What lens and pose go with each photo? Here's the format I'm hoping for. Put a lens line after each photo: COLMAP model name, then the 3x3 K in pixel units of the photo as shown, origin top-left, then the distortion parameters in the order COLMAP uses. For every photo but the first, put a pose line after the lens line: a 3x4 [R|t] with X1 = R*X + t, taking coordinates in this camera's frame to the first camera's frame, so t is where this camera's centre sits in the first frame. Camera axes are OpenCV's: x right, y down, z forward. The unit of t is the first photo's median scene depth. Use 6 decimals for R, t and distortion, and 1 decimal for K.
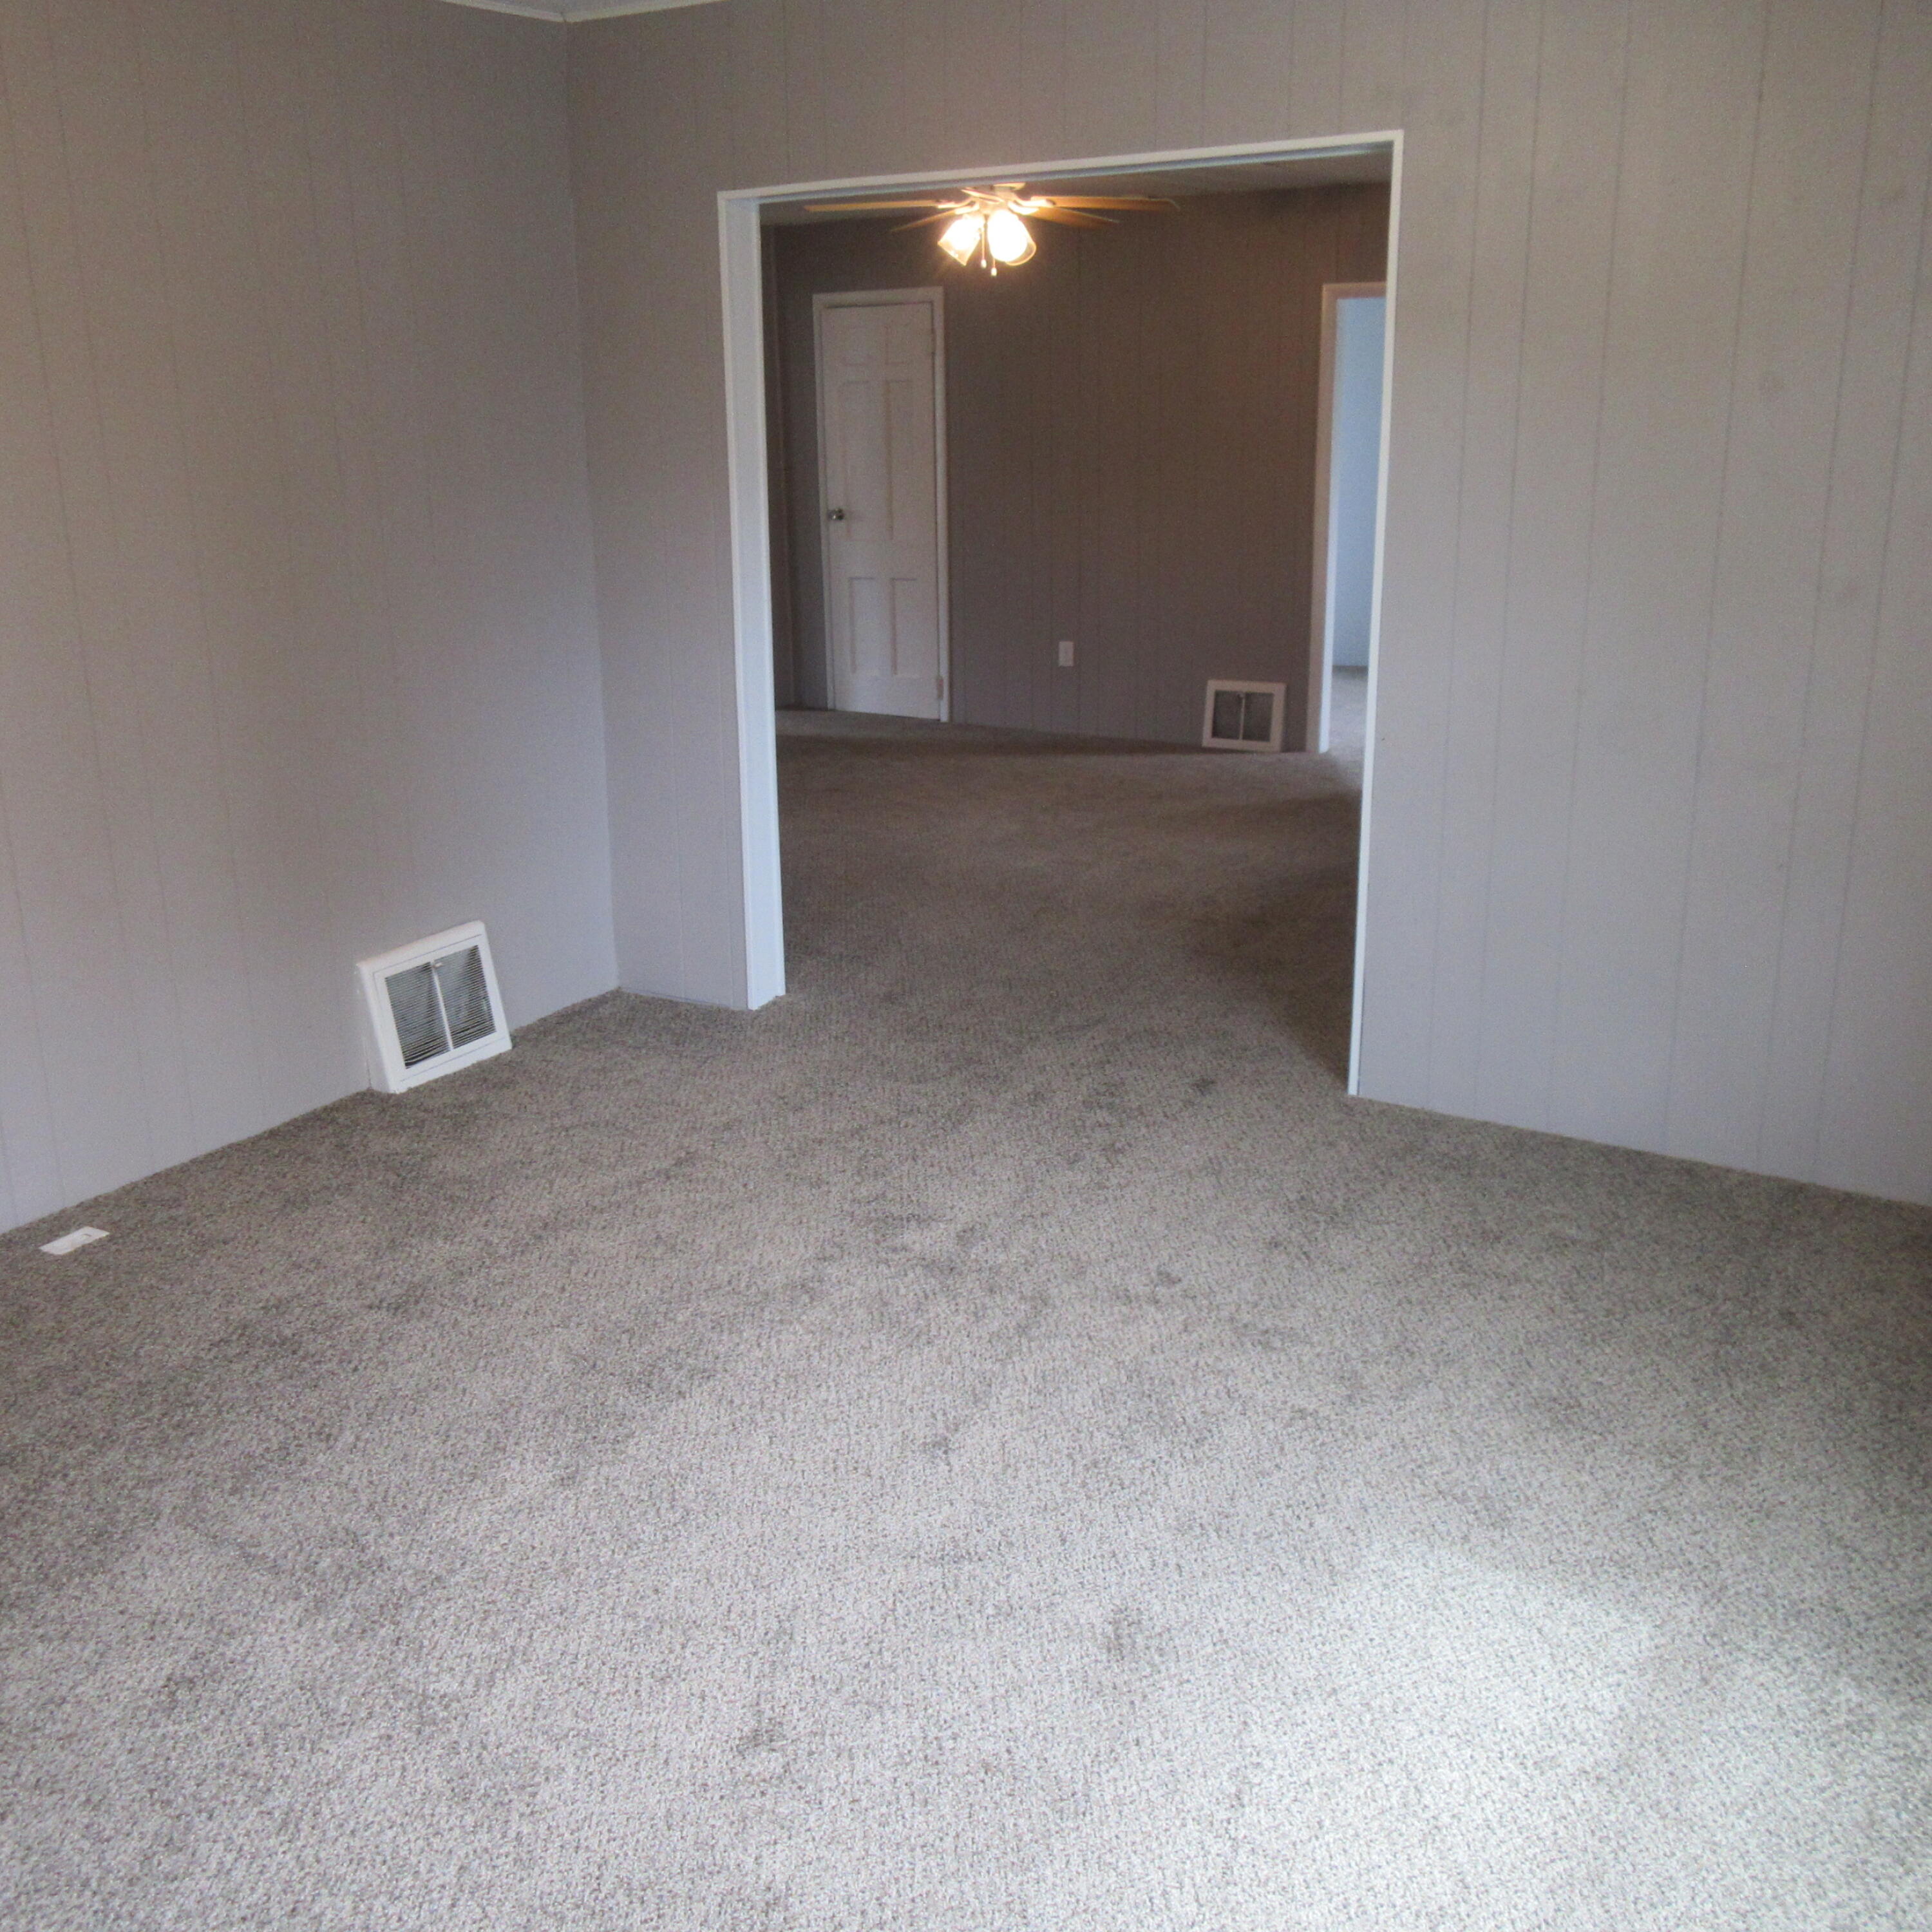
lens RADIAL K [[1911.8, 0, 959.5], [0, 1911.8, 963.1], [0, 0, 1]] dist [0.011261, 0.000000]
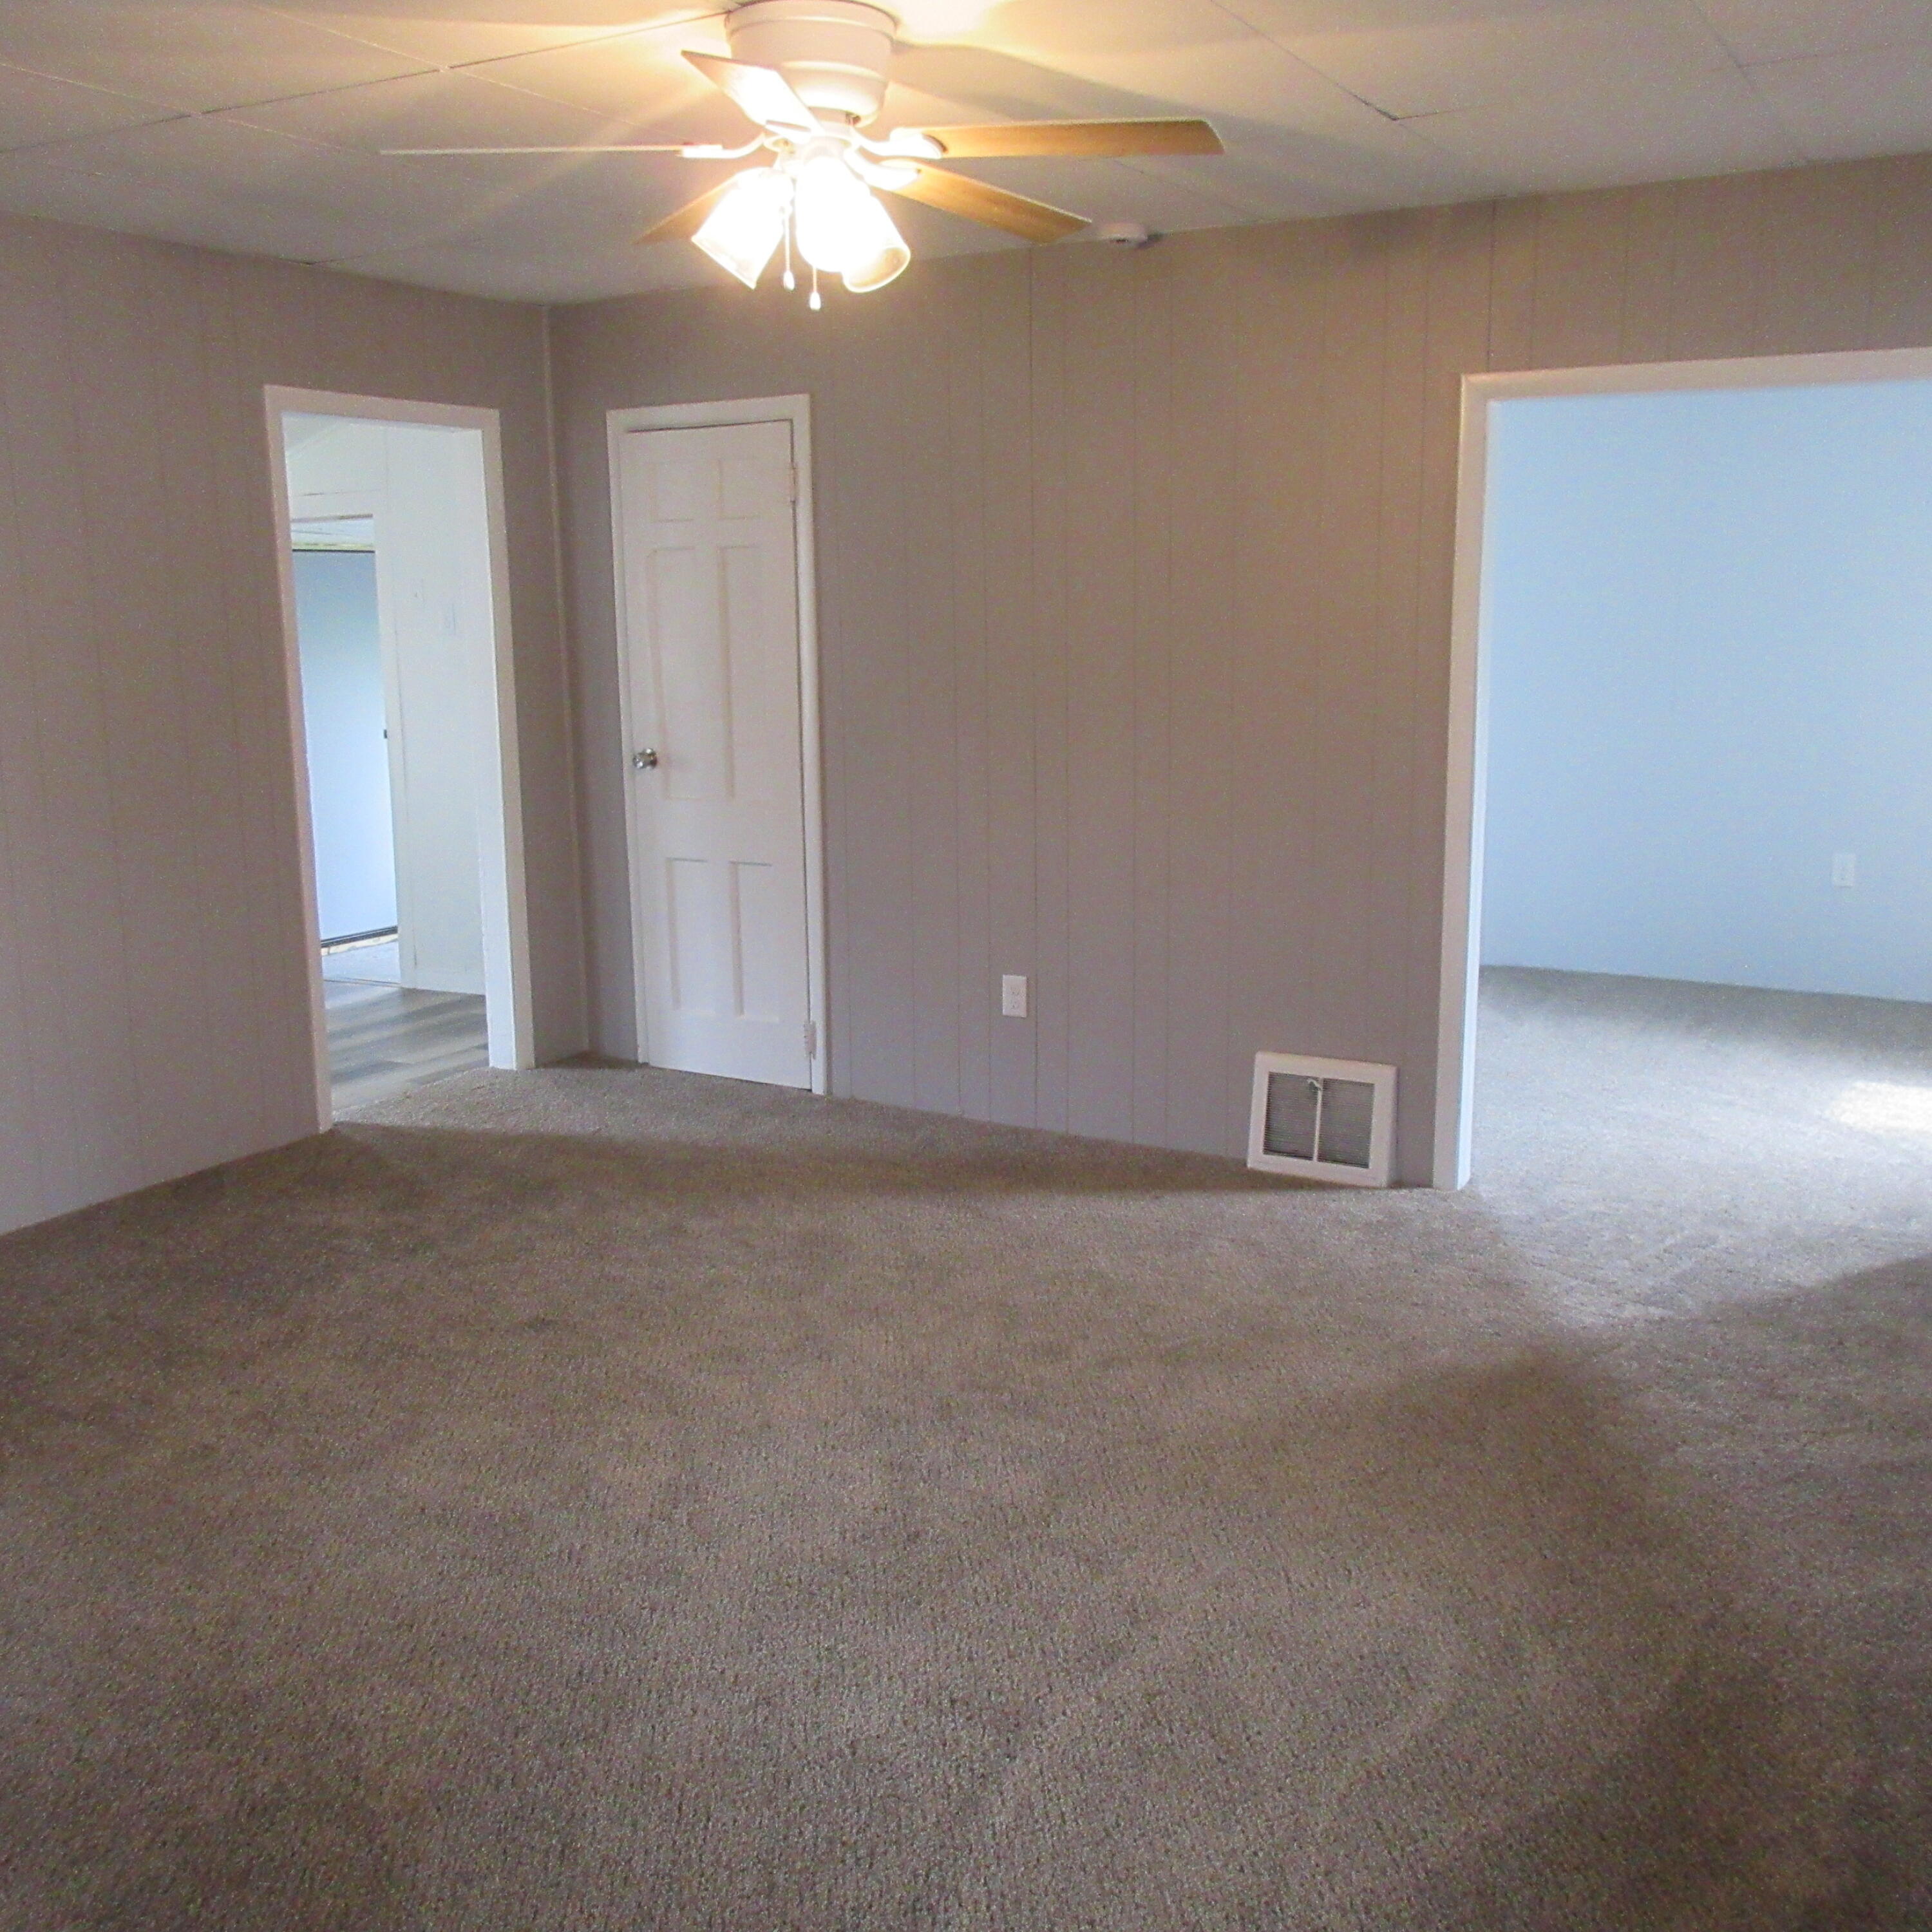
lens RADIAL K [[1911.8, 0, 968.9], [0, 1911.8, 957.6], [0, 0, 1]] dist [0.011261, 0.000000]
pose [[0.999989, 0.002644, 0.003912, 0.041859], [-0.002261, 0.995507, -0.094657, -0.124449], [-0.004144, 0.094648, 0.995502, 0.432643]]
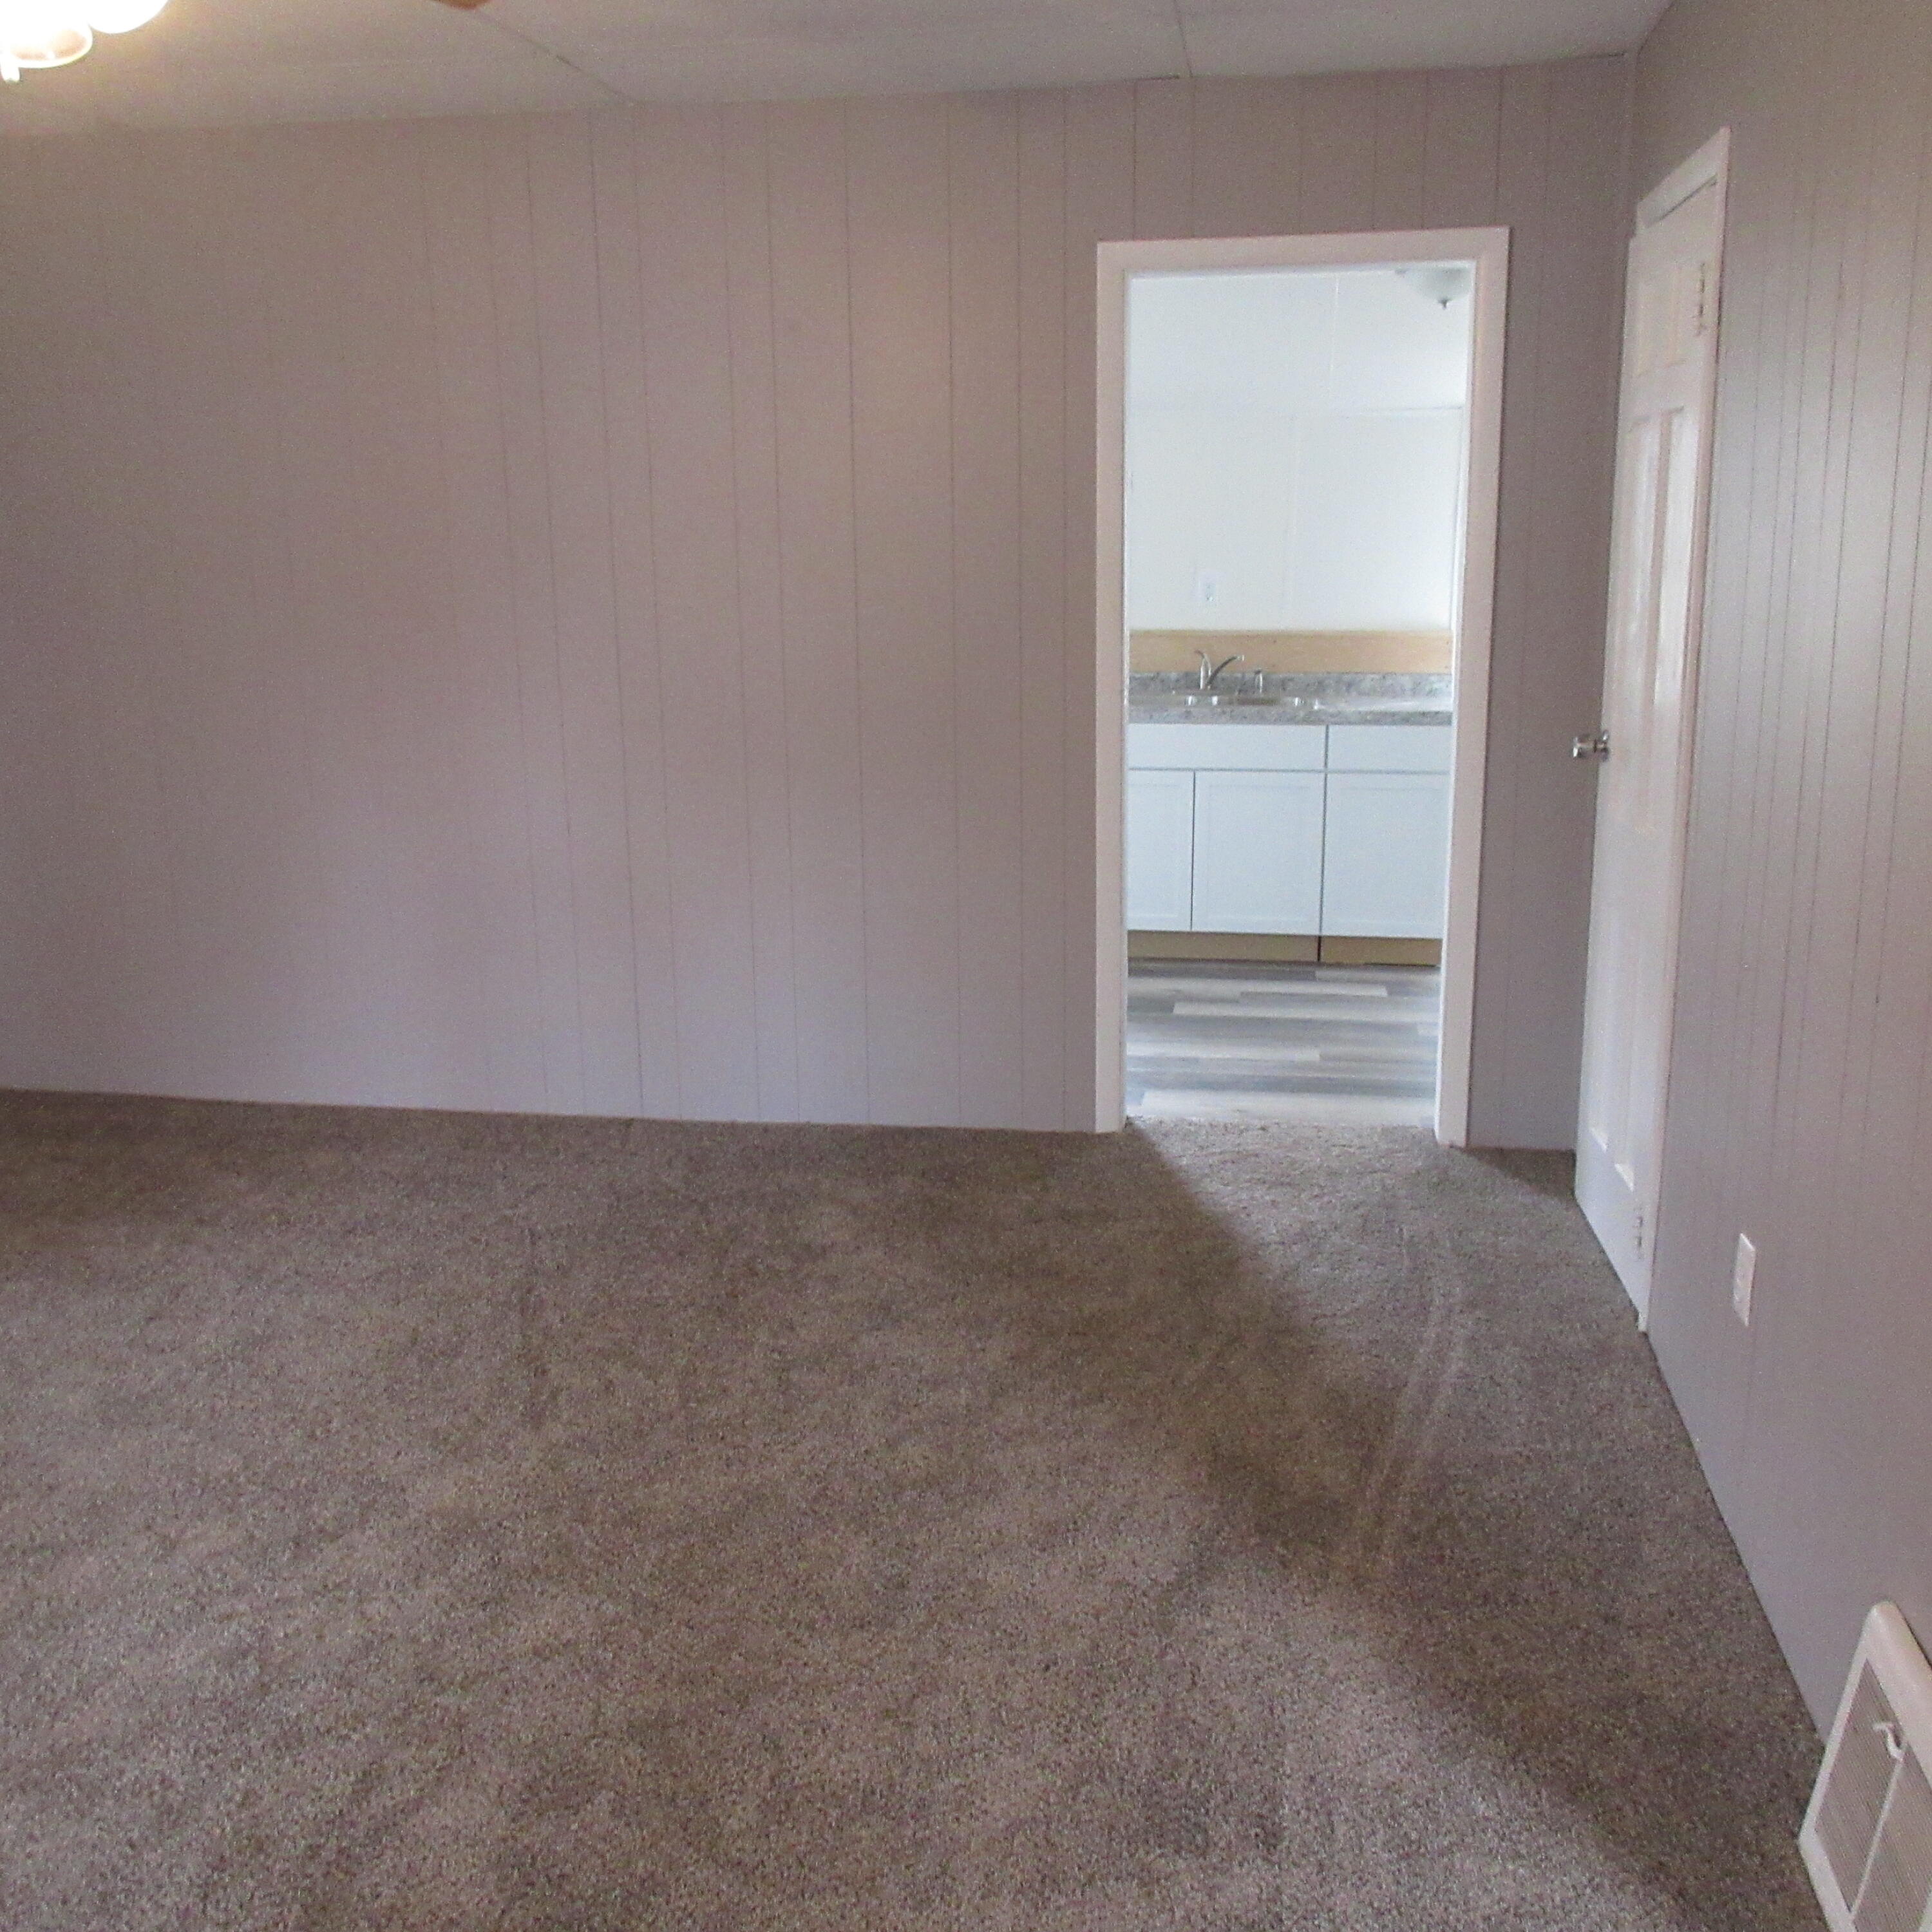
lens RADIAL K [[1923.8, 0, 966.9], [0, 1923.8, 967.4], [0, 0, 1]] dist [0.005906, 0.000000]
pose [[0.364317, 0.220579, -0.904775, 0.291194], [-0.248178, 0.959406, 0.133967, -0.231310], [0.897597, 0.175739, 0.404271, 0.793485]]
